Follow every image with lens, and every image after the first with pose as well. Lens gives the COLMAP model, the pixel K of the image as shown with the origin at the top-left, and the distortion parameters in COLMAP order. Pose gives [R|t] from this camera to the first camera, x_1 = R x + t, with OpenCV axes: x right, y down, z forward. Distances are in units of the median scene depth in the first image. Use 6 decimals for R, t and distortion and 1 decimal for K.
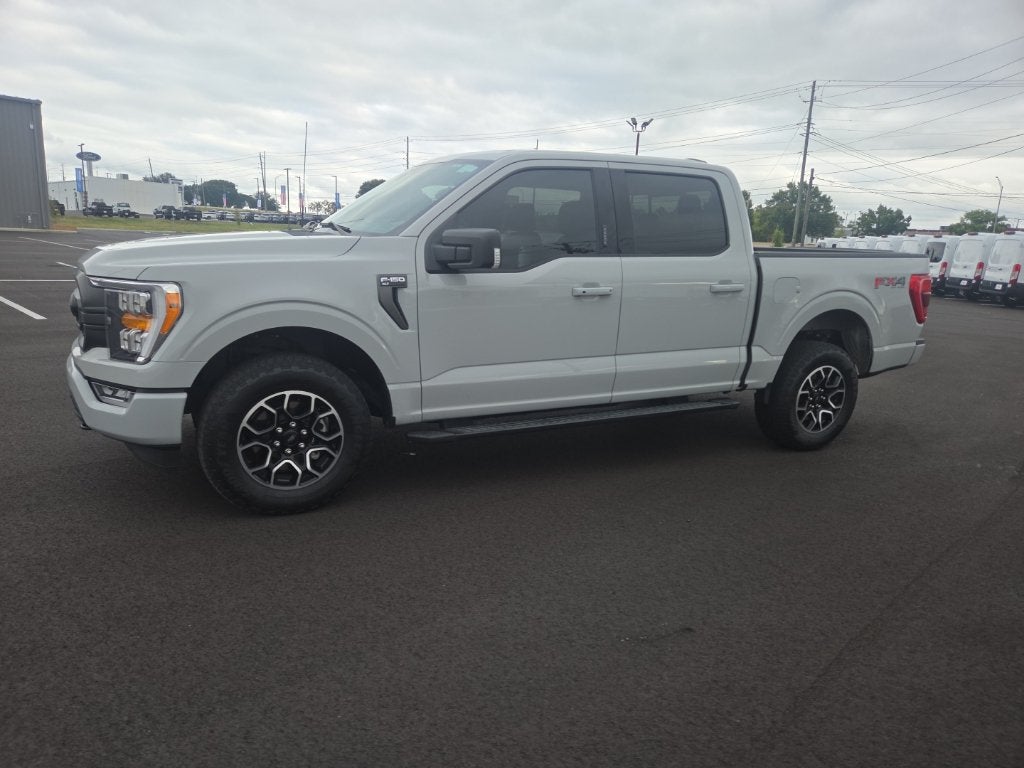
lens RADIAL K [[680.1, 0, 504.9], [0, 680.1, 400.4], [0, 0, 1]] dist [0.068058, -0.058893]
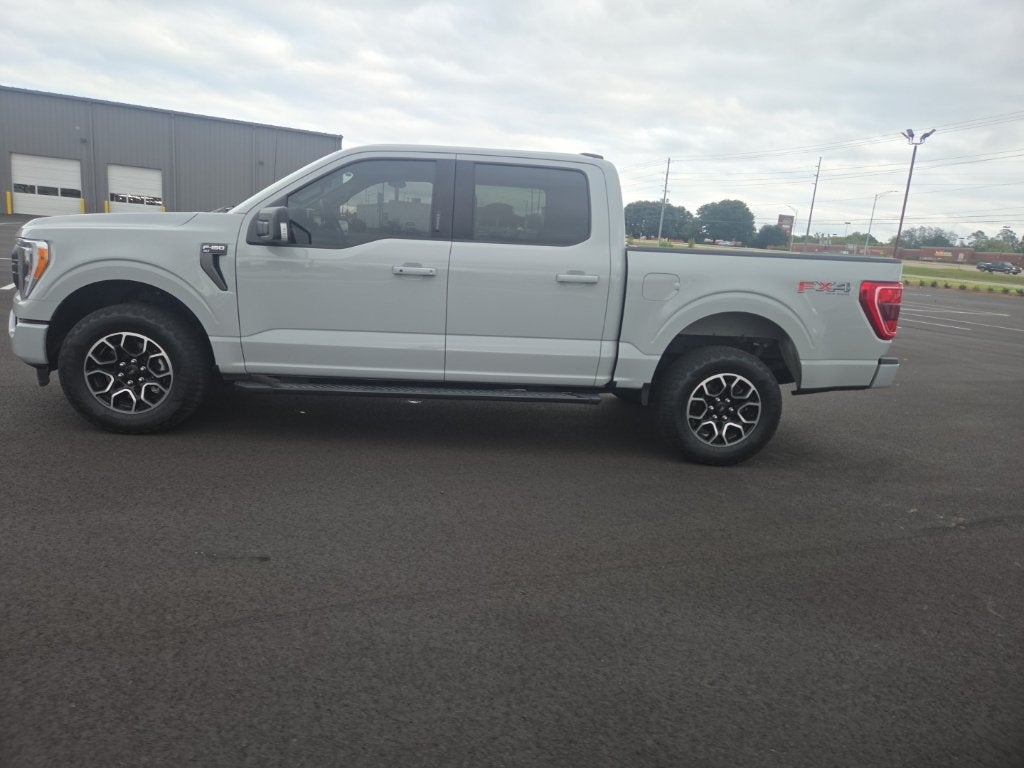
lens RADIAL K [[678.2, 0, 501.7], [0, 678.2, 379.3], [0, 0, 1]] dist [0.071022, -0.059170]
pose [[0.930843, 0.095224, -0.352794, 0.713117], [-0.114797, 0.992775, -0.034926, 0.033389], [0.346919, 0.073011, 0.935049, 0.065933]]
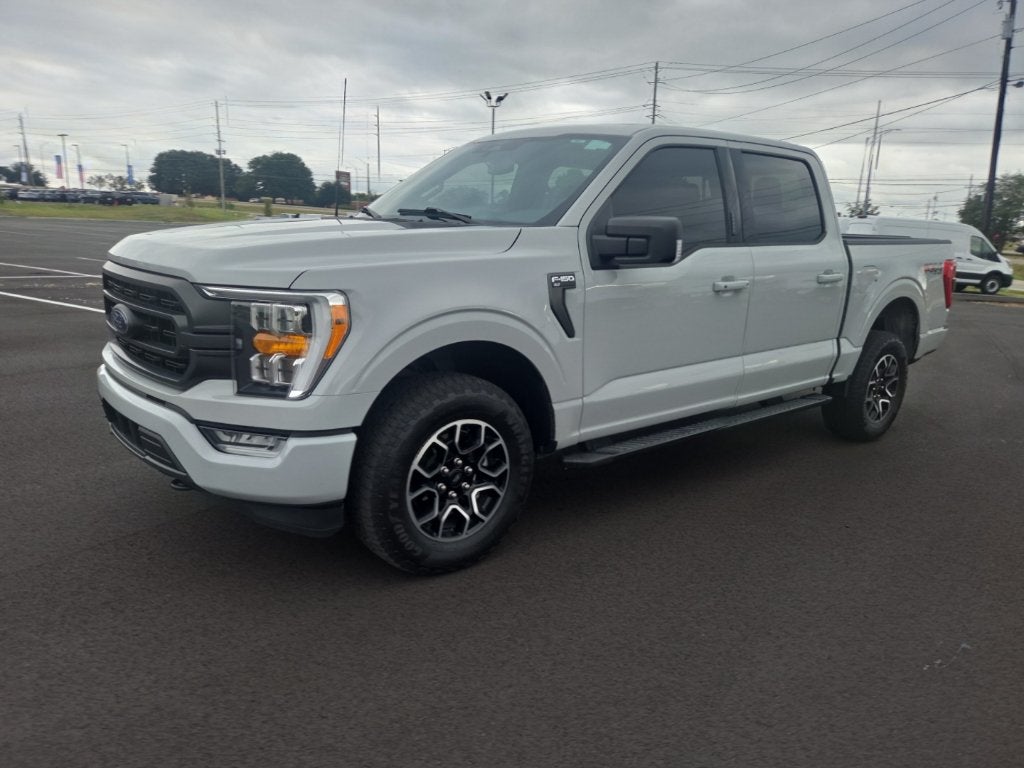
lens RADIAL K [[719.0, 0, 533.9], [0, 719.0, 426.1], [0, 0, 1]] dist [0.071475, -0.068797]
pose [[0.967657, -0.069770, 0.242430, -0.404775], [0.059232, 0.996966, 0.050495, -0.041875], [-0.245218, -0.034502, 0.968854, 0.139570]]
